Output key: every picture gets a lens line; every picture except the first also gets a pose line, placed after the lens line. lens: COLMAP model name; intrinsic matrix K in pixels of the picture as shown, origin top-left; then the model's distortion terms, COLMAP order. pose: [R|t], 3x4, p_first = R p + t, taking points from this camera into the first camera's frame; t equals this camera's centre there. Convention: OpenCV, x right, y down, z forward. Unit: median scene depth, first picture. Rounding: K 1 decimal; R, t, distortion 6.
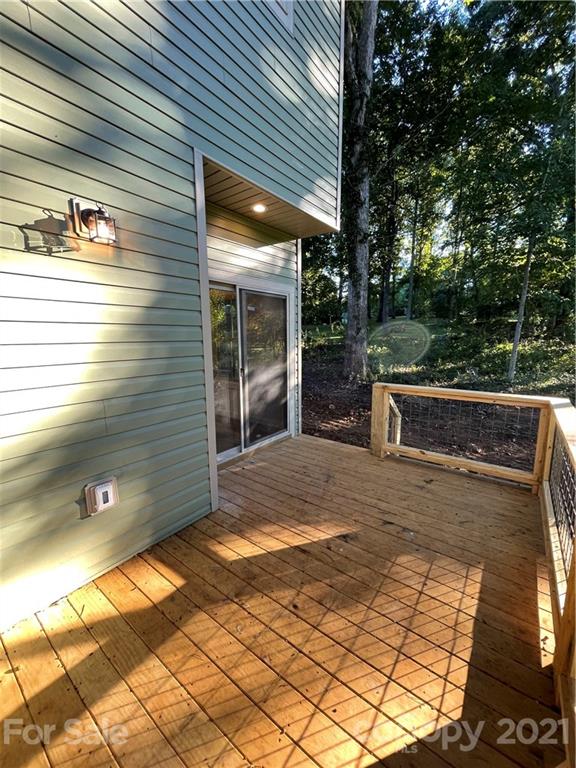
lens RADIAL K [[307.7, 0, 289.0], [0, 307.7, 383.4], [0, 0, 1]] dist [0.000155, 0.000355]
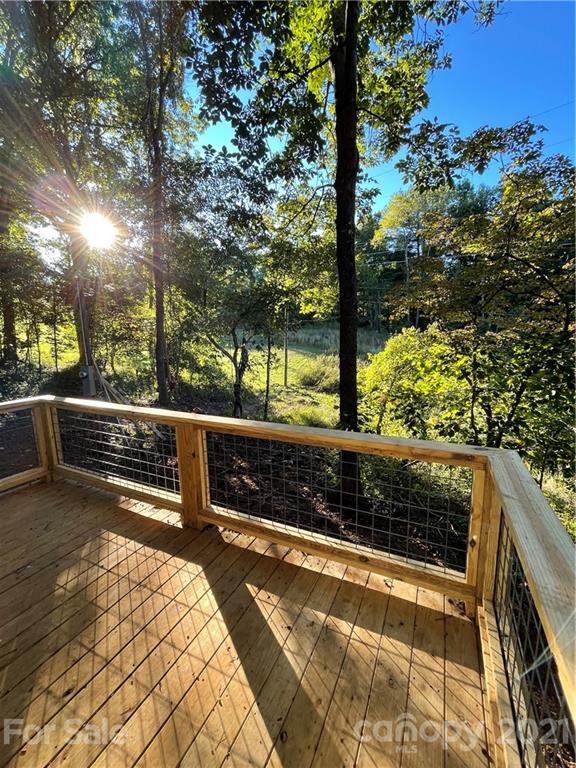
lens RADIAL K [[307.7, 0, 290.7], [0, 307.7, 383.8], [0, 0, 1]] dist [0.000155, 0.000355]
pose [[-0.195209, -0.139907, 0.970731, -0.686561], [0.168341, 0.970304, 0.173698, -0.065942], [-0.966206, 0.197322, -0.165860, 0.403824]]
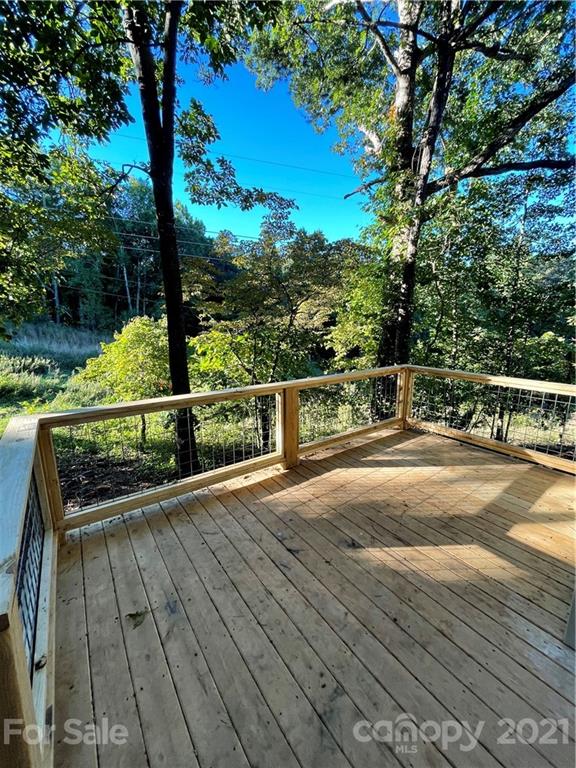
lens RADIAL K [[307.7, 0, 288.4], [0, 307.7, 384.4], [0, 0, 1]] dist [0.000155, 0.000355]
pose [[-0.956590, -0.053122, 0.286556, 0.158842], [0.047455, 0.941734, 0.332995, -0.340817], [-0.287549, 0.332138, -0.898332, 2.172085]]
